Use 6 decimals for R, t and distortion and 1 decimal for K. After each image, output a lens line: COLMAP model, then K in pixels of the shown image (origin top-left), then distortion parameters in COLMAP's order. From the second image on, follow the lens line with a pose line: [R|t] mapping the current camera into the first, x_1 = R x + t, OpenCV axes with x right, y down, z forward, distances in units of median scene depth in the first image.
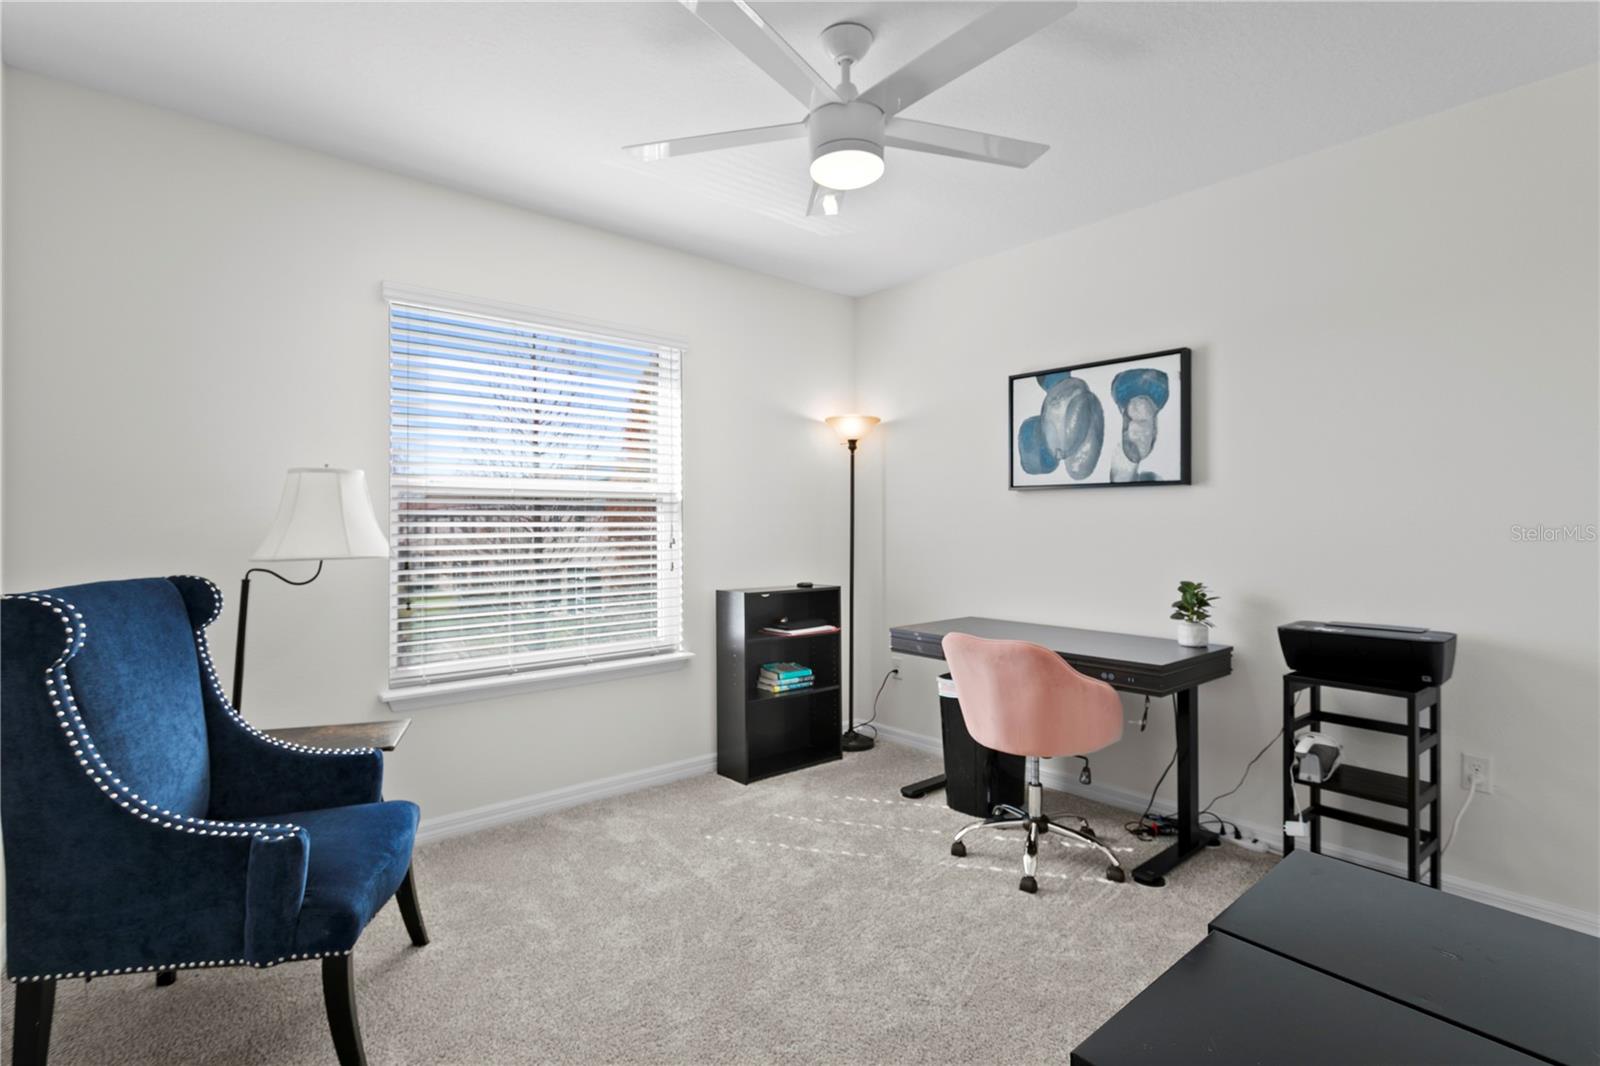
lens RADIAL K [[758.8, 0, 773.4], [0, 758.8, 514.7], [0, 0, 1]] dist [-0.004277, -0.001055]
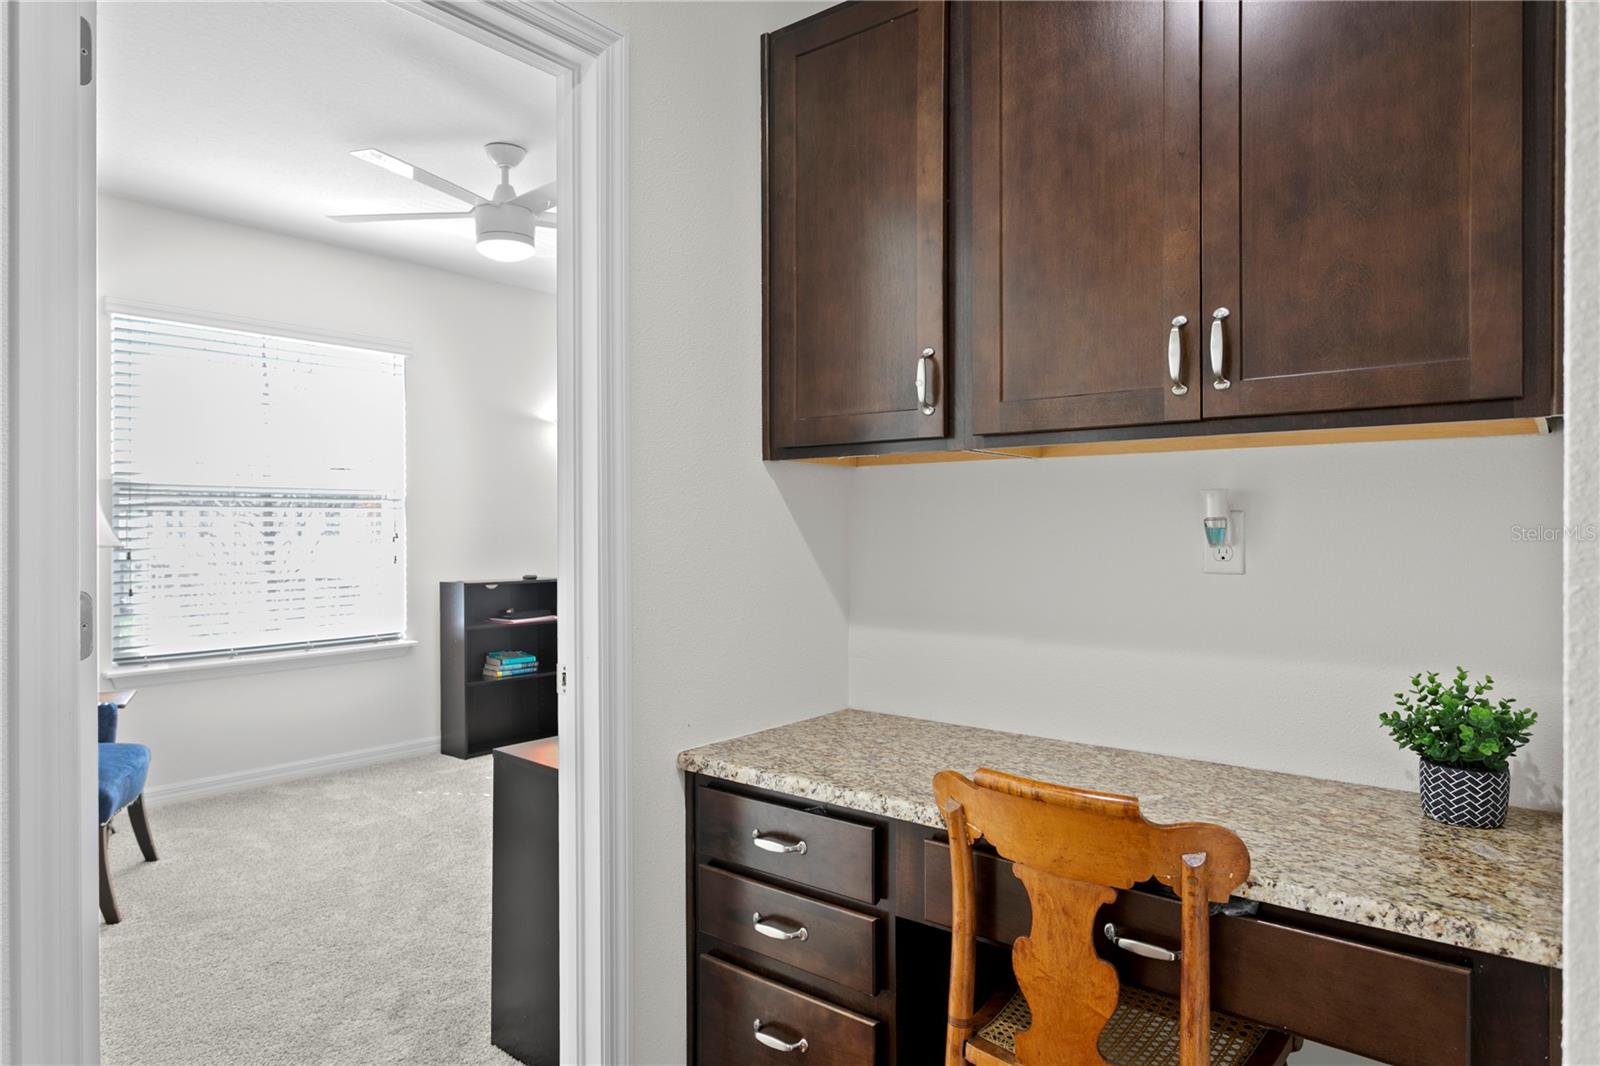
lens RADIAL K [[958.4, 0, 773.8], [0, 958.4, 531.6], [0, 0, 1]] dist [-0.009180, -0.001943]
pose [[0.983699, 0.005417, 0.179741, 0.162429], [-0.009539, 0.999711, 0.022075, -0.005924], [-0.179569, -0.023430, 0.983466, -0.456555]]
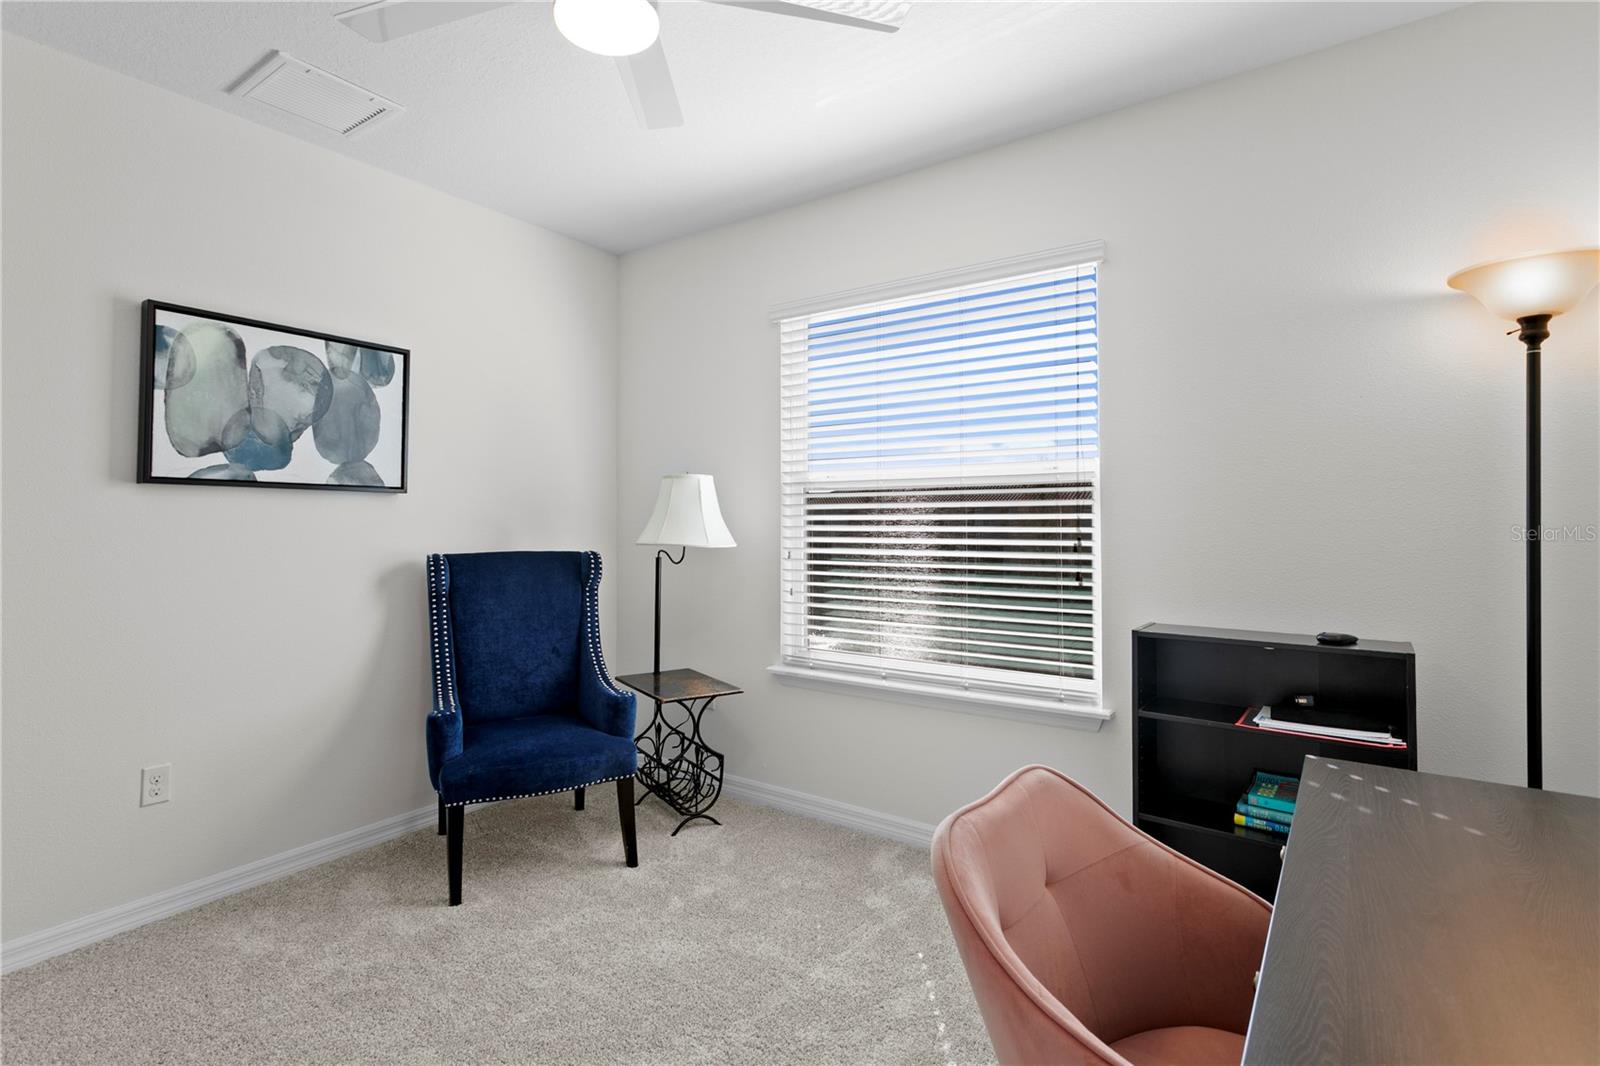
lens RADIAL K [[758.8, 0, 773.4], [0, 758.8, 514.7], [0, 0, 1]] dist [-0.004277, -0.001055]
pose [[0.255832, -0.005095, -0.966708, 0.510870], [0.011093, 0.999936, -0.002334, 0.009841], [0.966658, -0.010126, 0.255872, 0.616910]]
